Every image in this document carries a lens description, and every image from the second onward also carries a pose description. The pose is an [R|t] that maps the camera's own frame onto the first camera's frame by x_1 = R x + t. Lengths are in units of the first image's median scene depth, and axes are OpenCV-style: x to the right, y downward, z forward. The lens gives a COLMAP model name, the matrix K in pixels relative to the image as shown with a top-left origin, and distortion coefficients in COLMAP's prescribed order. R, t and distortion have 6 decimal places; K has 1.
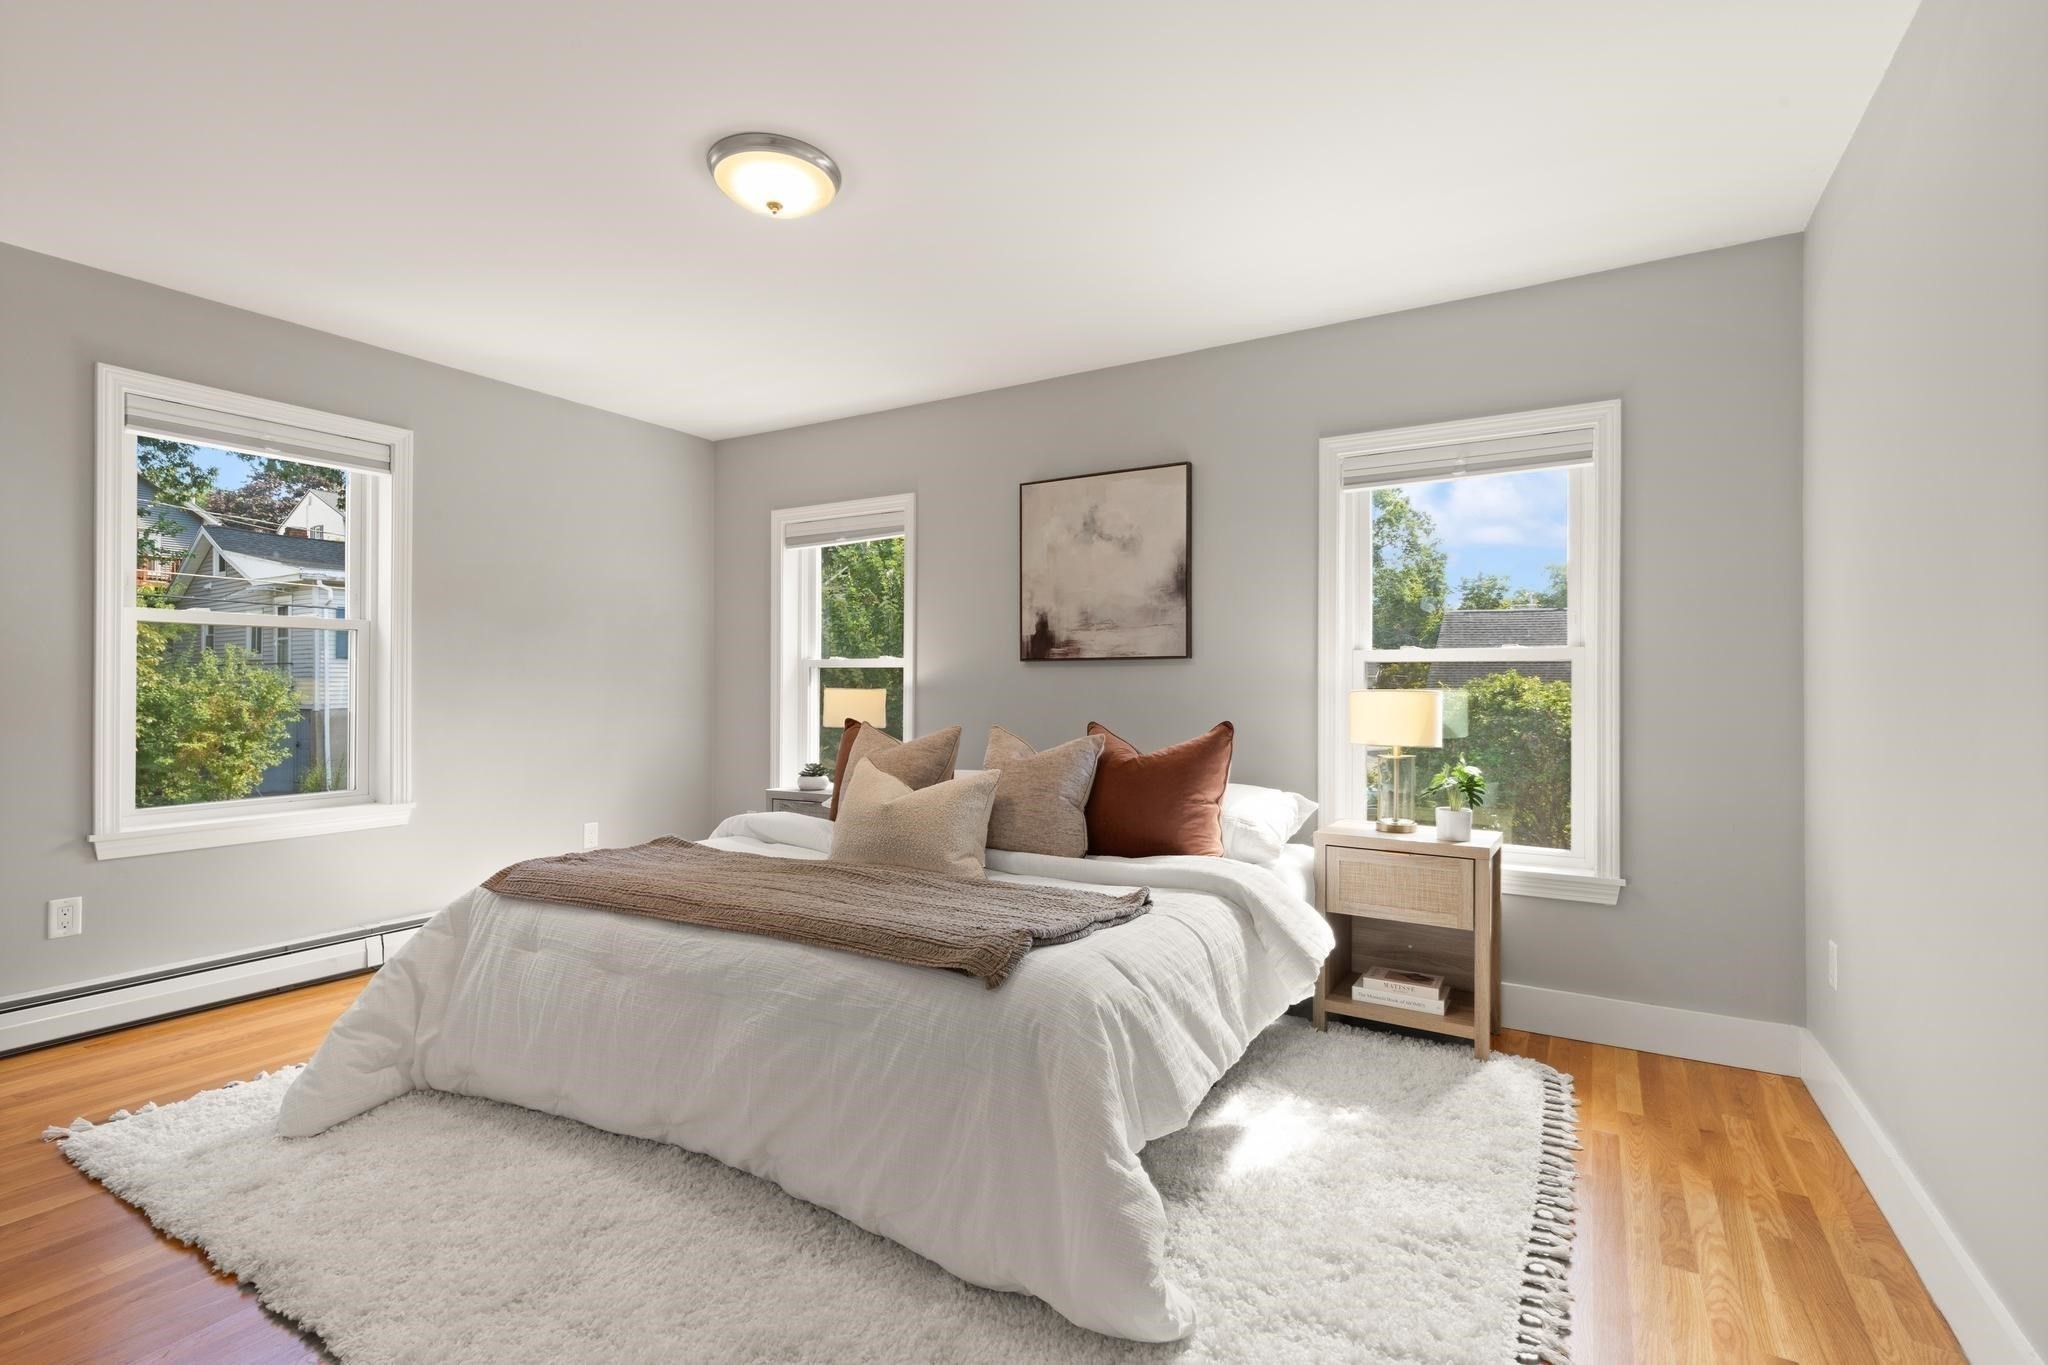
lens RADIAL K [[945.1, 0, 1023.8], [0, 945.1, 677.9], [0, 0, 1]] dist [0.008989, -0.000516]
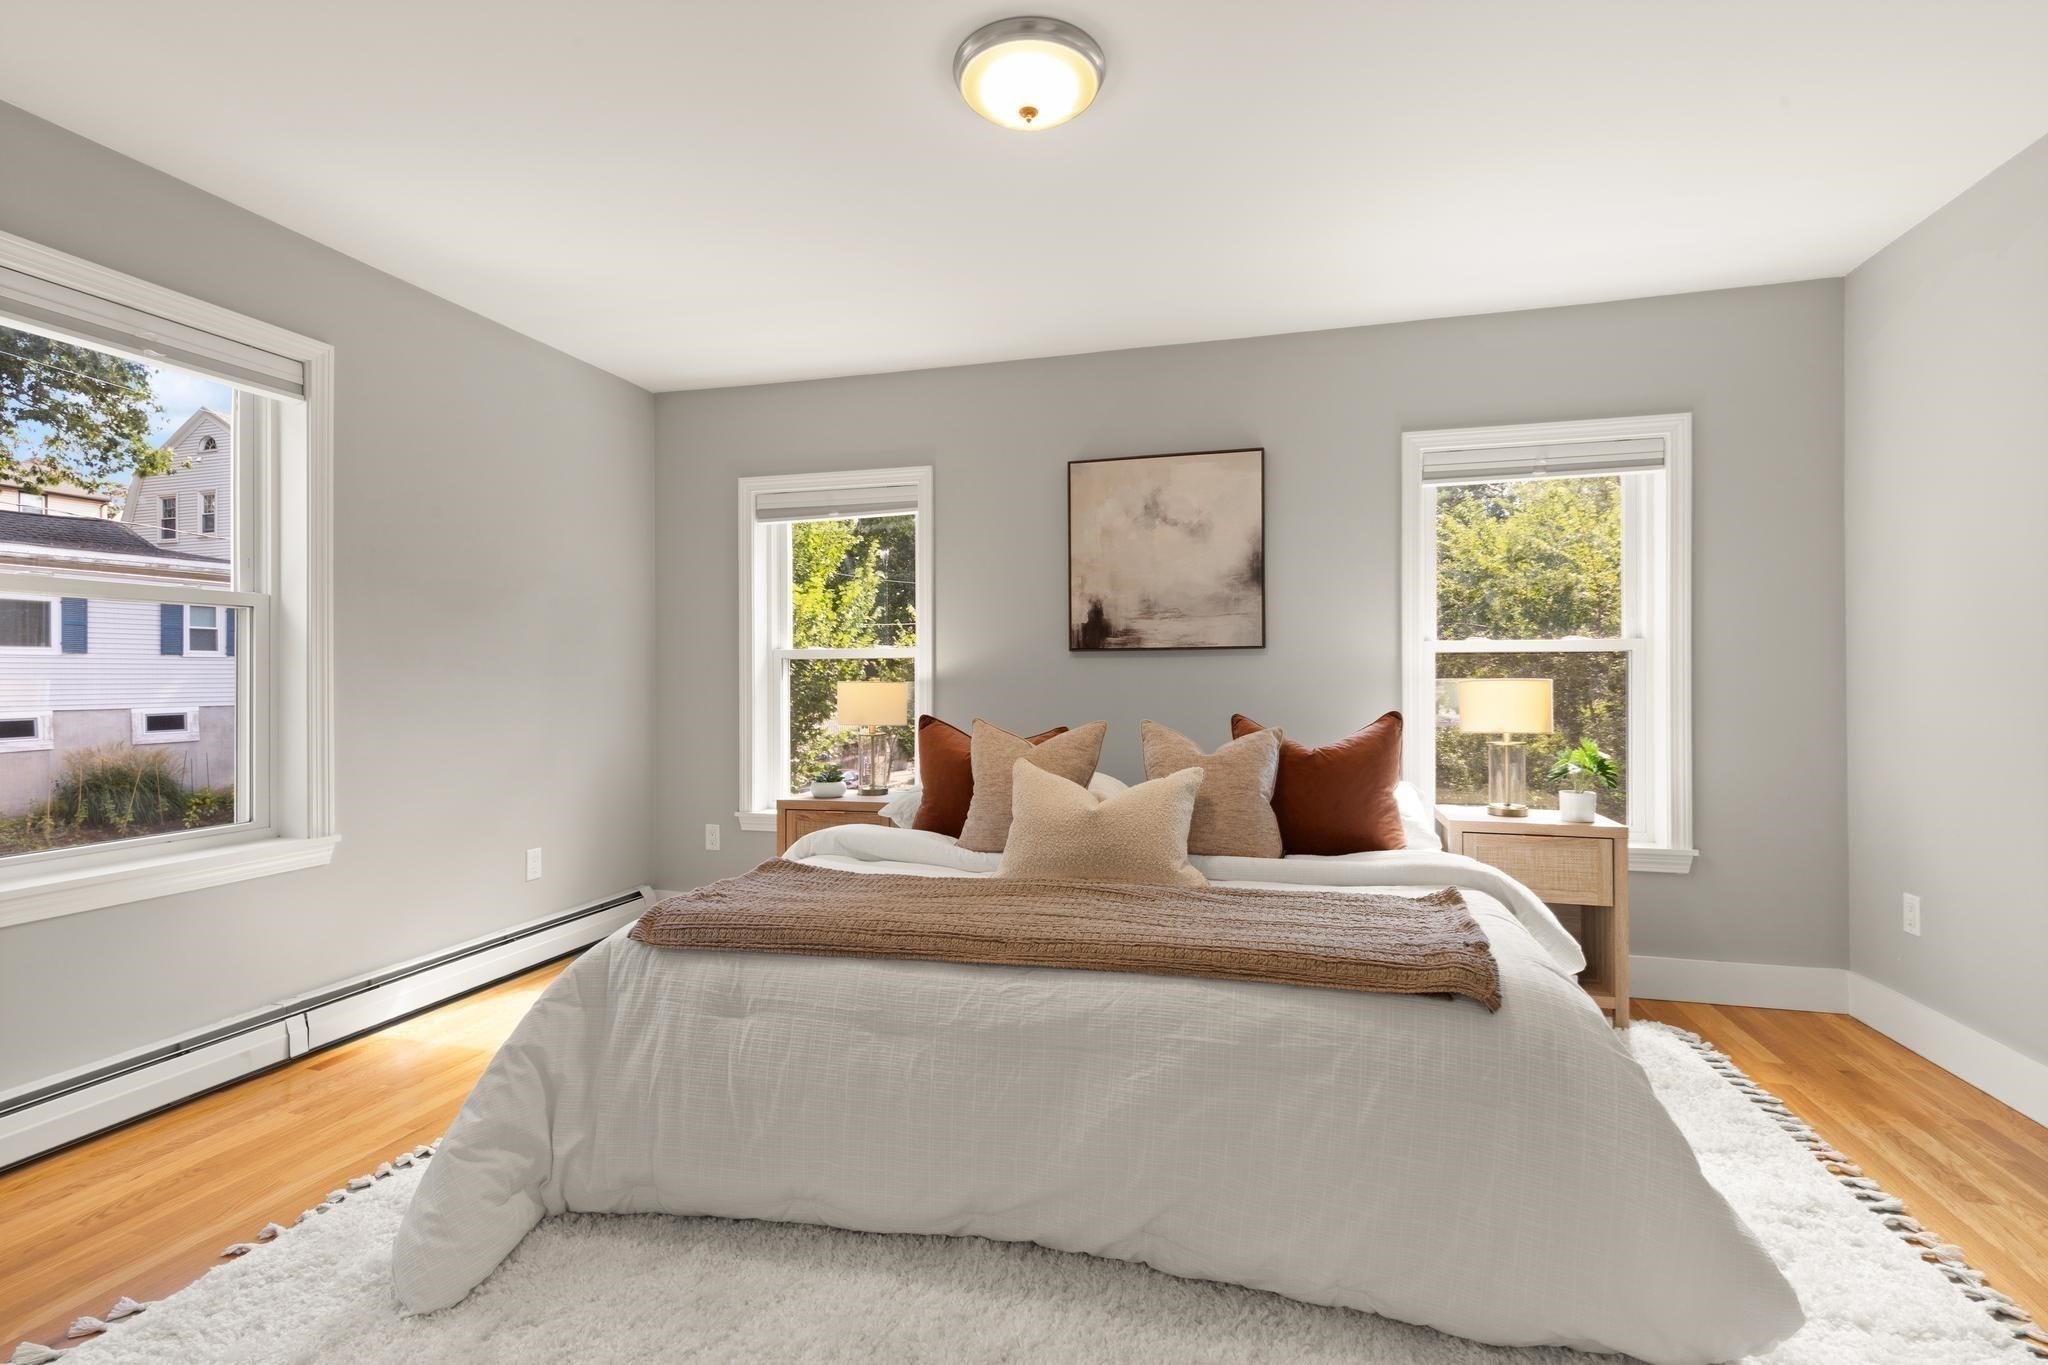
lens RADIAL K [[945.1, 0, 1026.6], [0, 945.1, 676.3], [0, 0, 1]] dist [0.008989, -0.000516]
pose [[0.962411, -0.004803, 0.271554, -0.424751], [0.003572, 0.999981, 0.005030, 0.003102], [-0.271573, -0.003871, 0.962410, 0.155745]]
